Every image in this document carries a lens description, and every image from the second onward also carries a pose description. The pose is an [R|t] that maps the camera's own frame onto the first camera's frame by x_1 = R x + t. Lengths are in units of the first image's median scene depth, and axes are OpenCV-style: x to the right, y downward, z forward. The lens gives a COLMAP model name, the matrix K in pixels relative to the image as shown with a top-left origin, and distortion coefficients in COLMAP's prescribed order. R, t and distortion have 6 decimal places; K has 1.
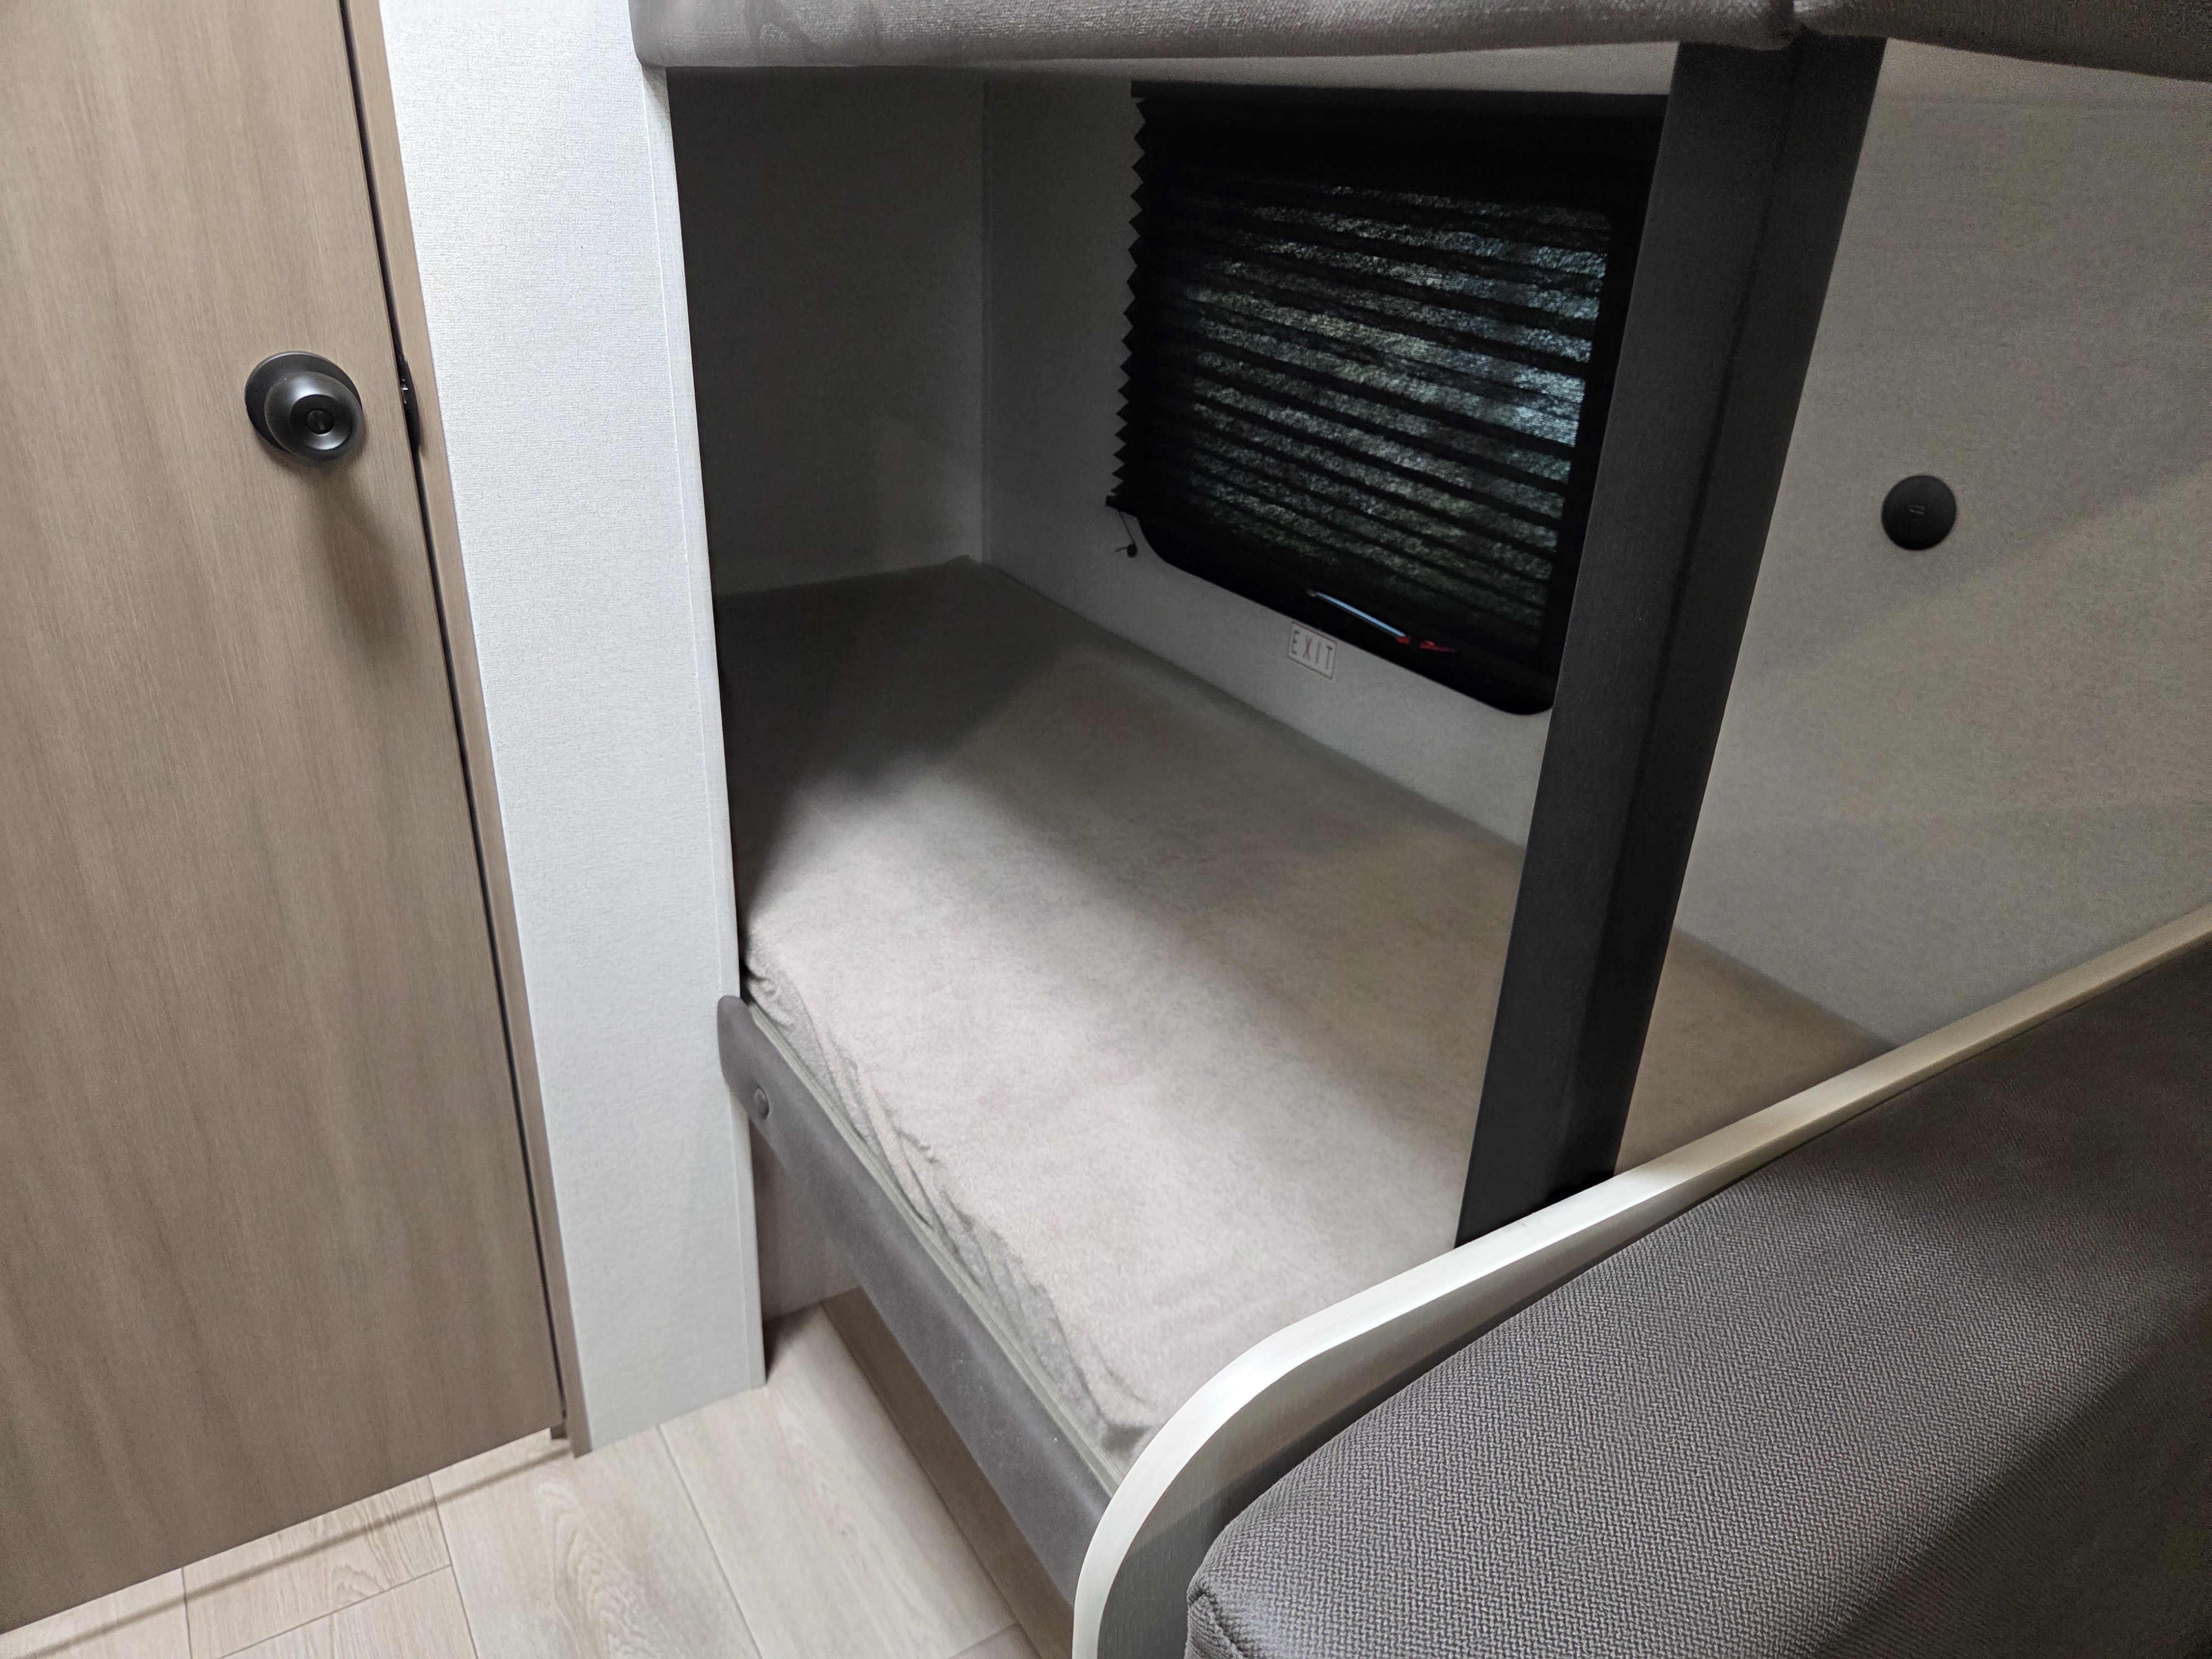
lens RADIAL K [[1487.8, 0, 1106.0], [0, 1487.8, 829.5], [0, 0, 1]] dist [0.049876, -0.051306]
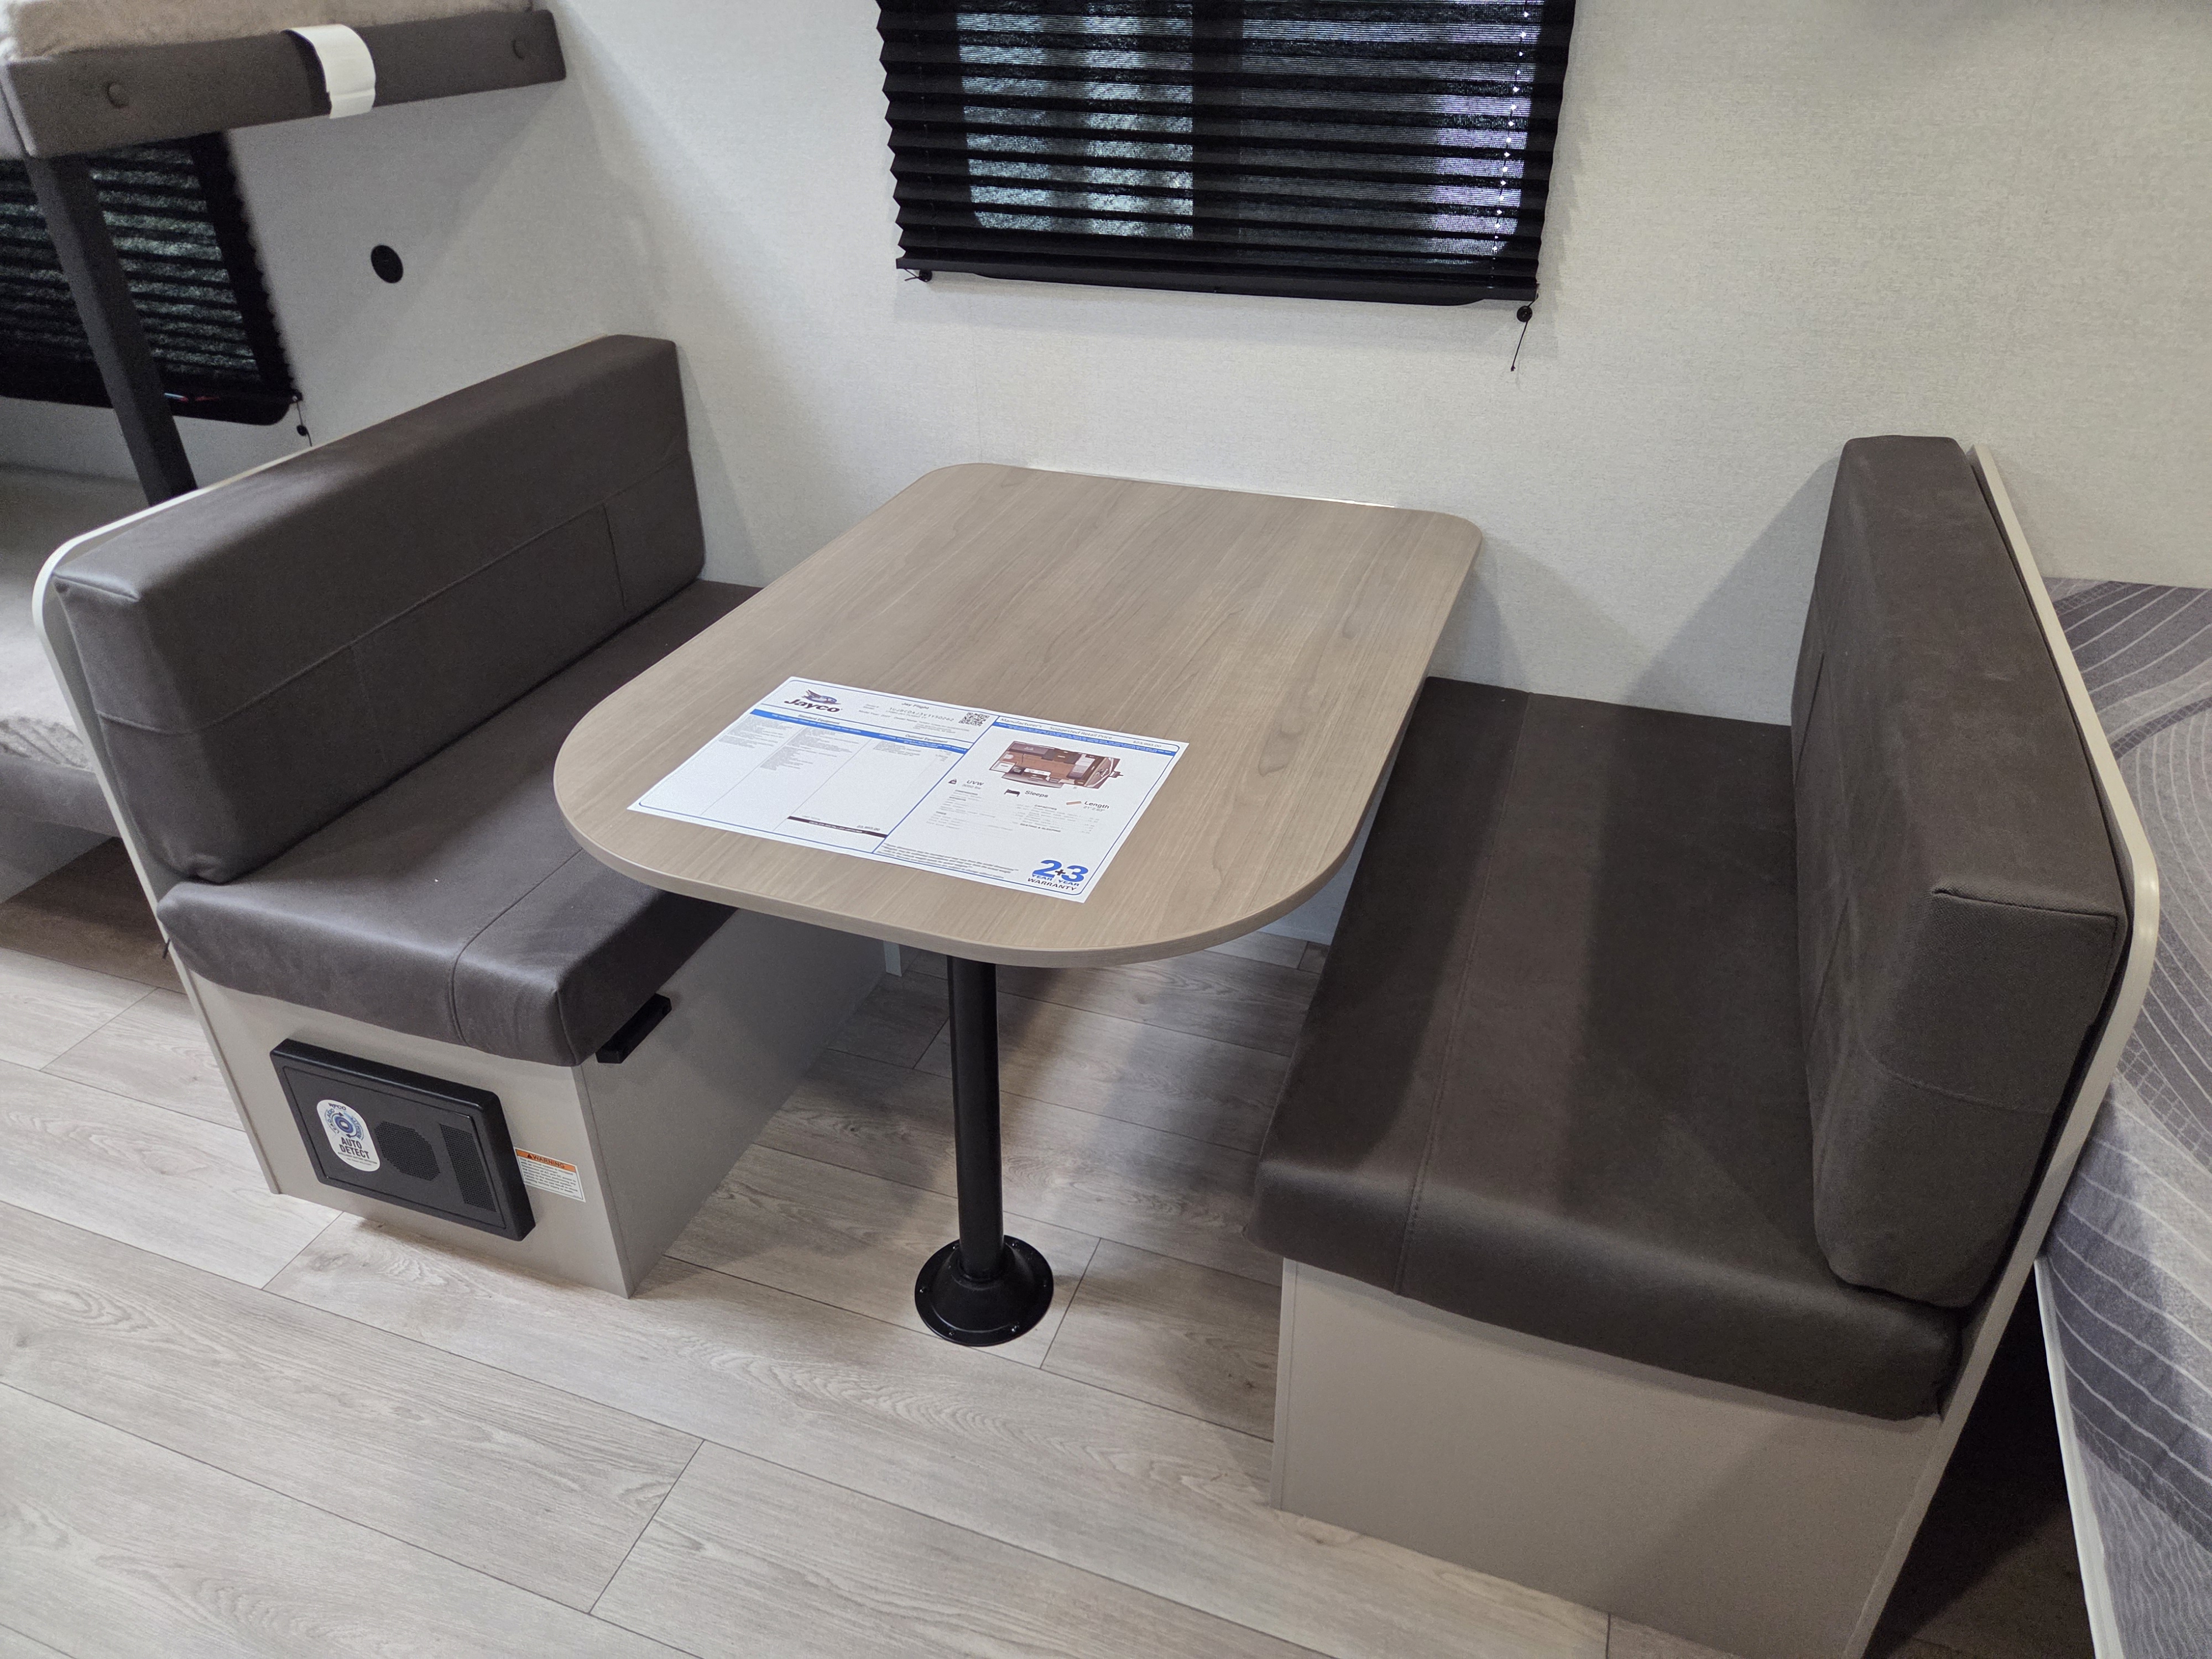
lens RADIAL K [[1501.7, 0, 1092.3], [0, 1501.7, 802.2], [0, 0, 1]] dist [0.068239, -0.061860]
pose [[0.792124, -0.365816, 0.488589, 0.011772], [0.313739, 0.930678, 0.188167, 0.281719], [-0.523553, 0.004238, 0.851983, -0.938488]]
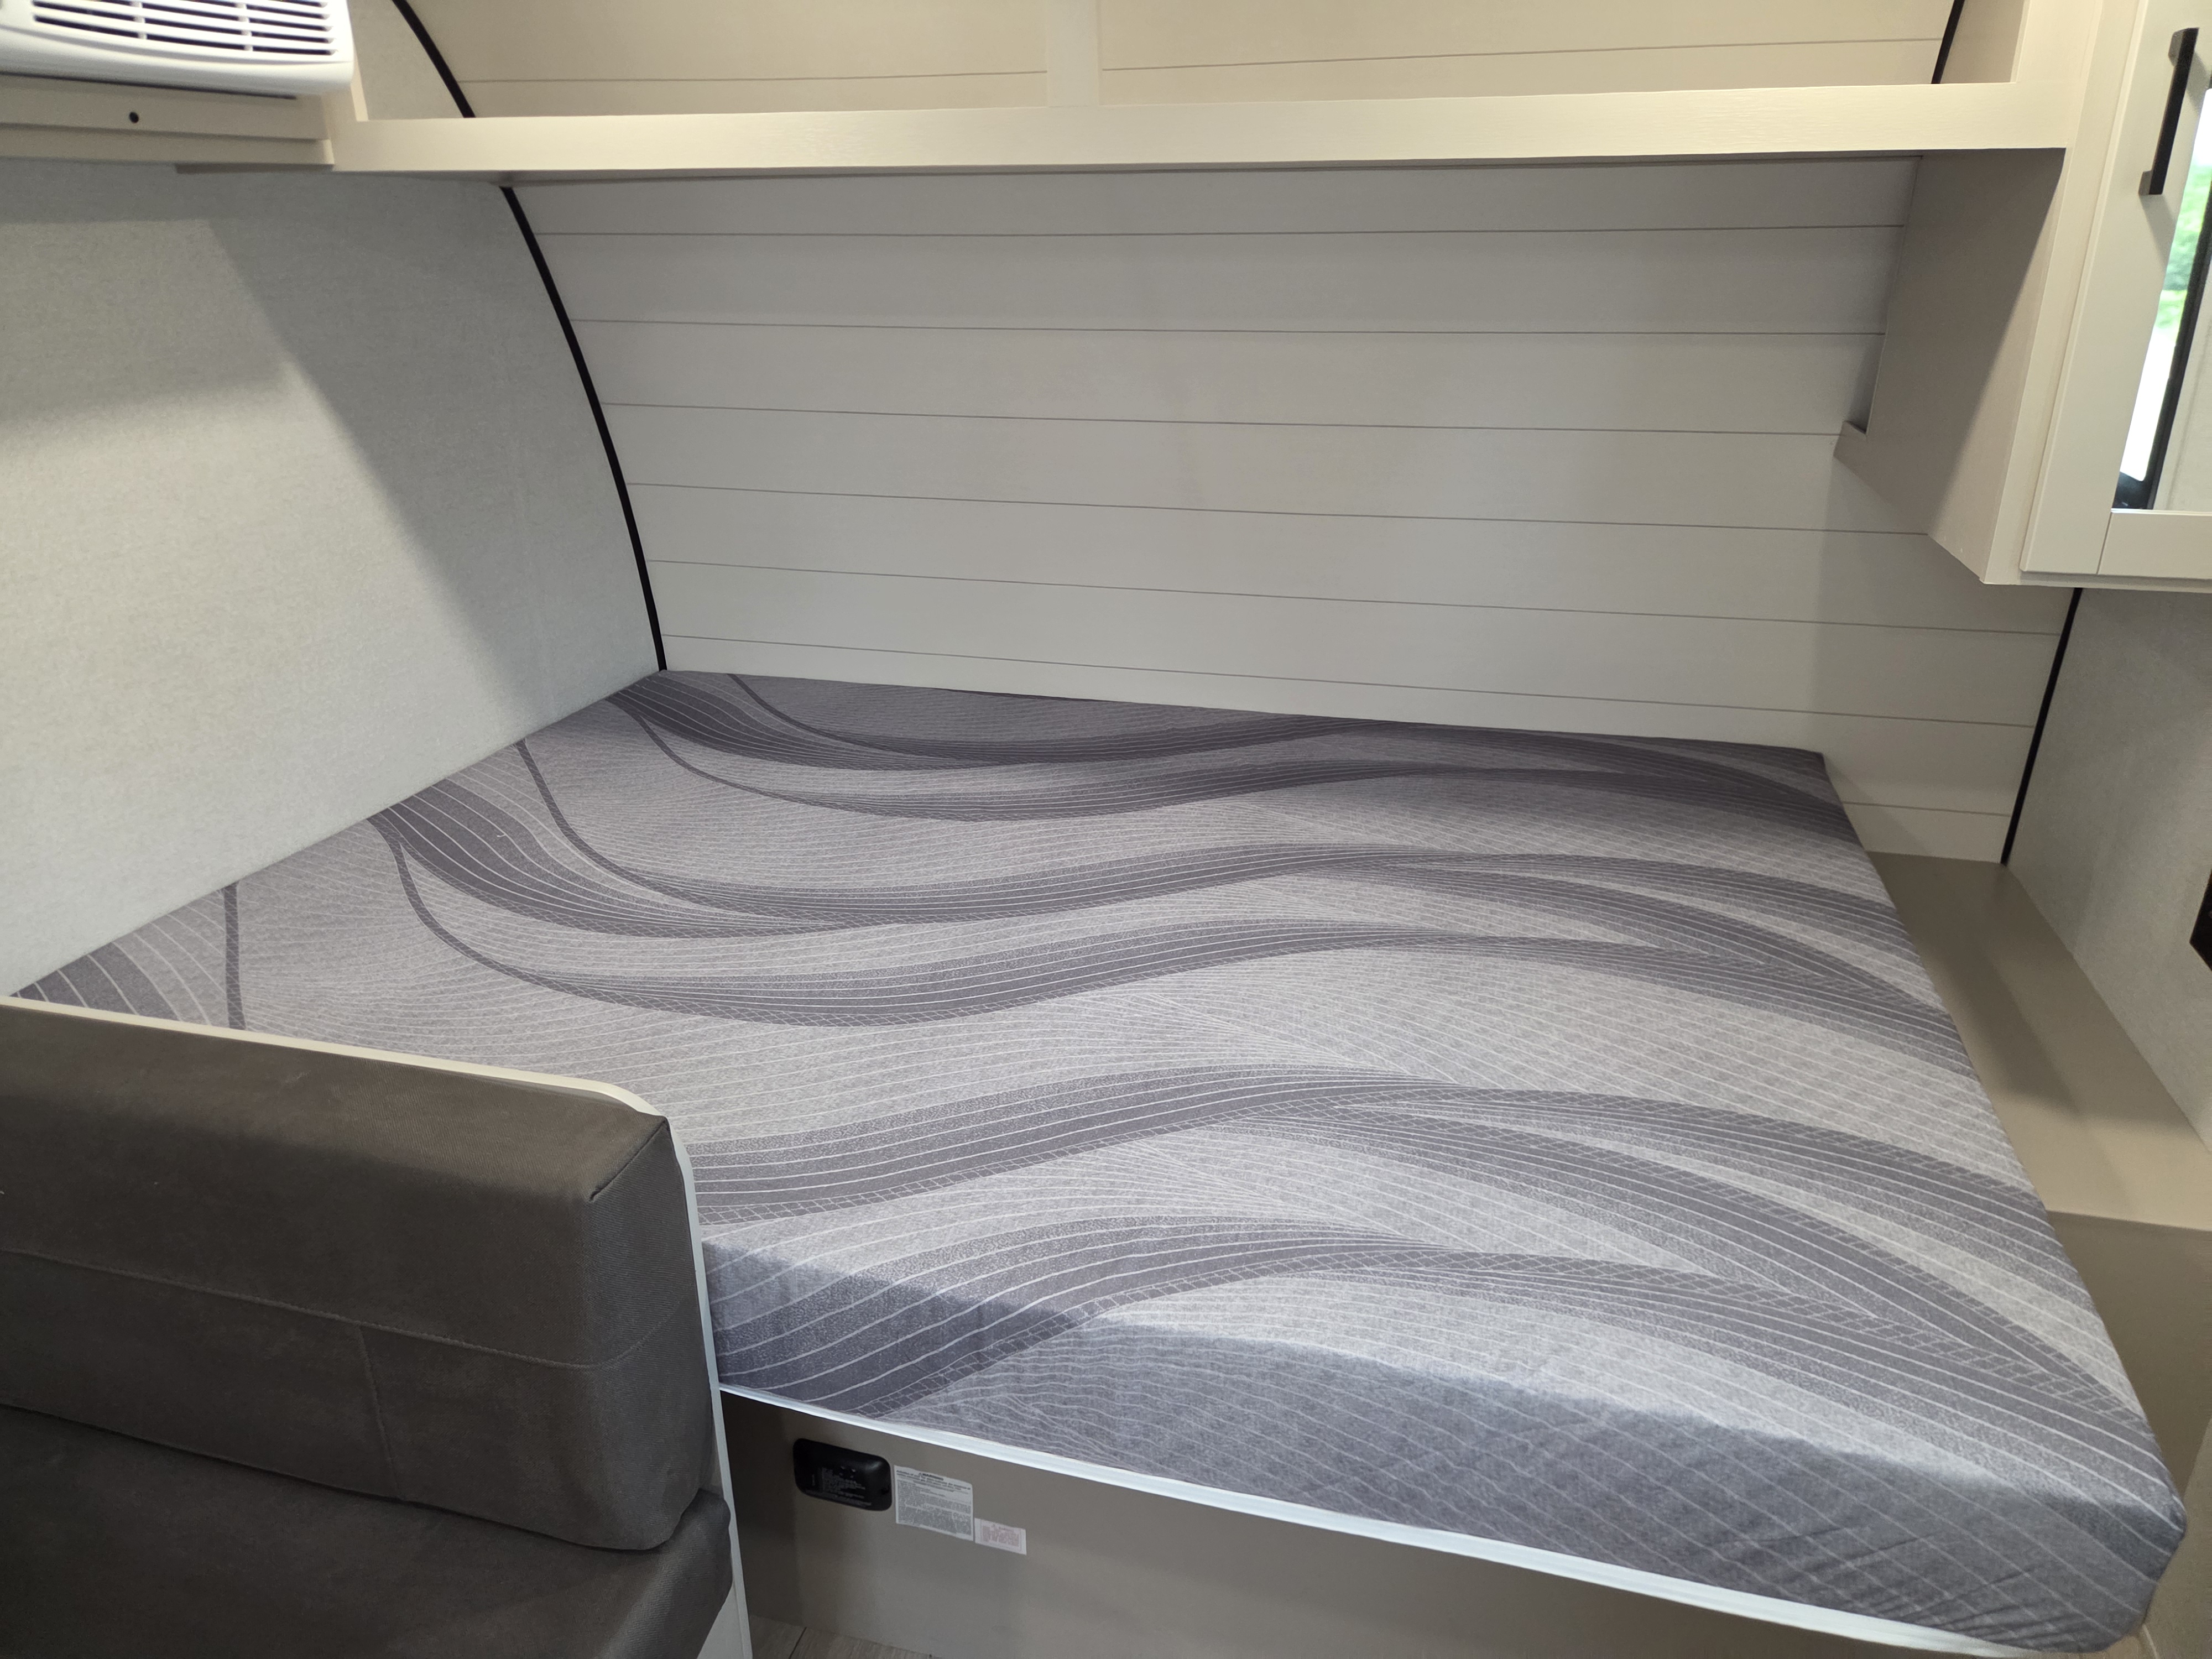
lens RADIAL K [[1489.7, 0, 1113.2], [0, 1489.7, 797.8], [0, 0, 1]] dist [0.056085, -0.054608]
pose [[-0.683792, -0.298556, 0.665803, 0.004725], [0.294385, 0.722030, 0.626107, 0.045173], [-0.667657, 0.624129, -0.405828, -0.583364]]
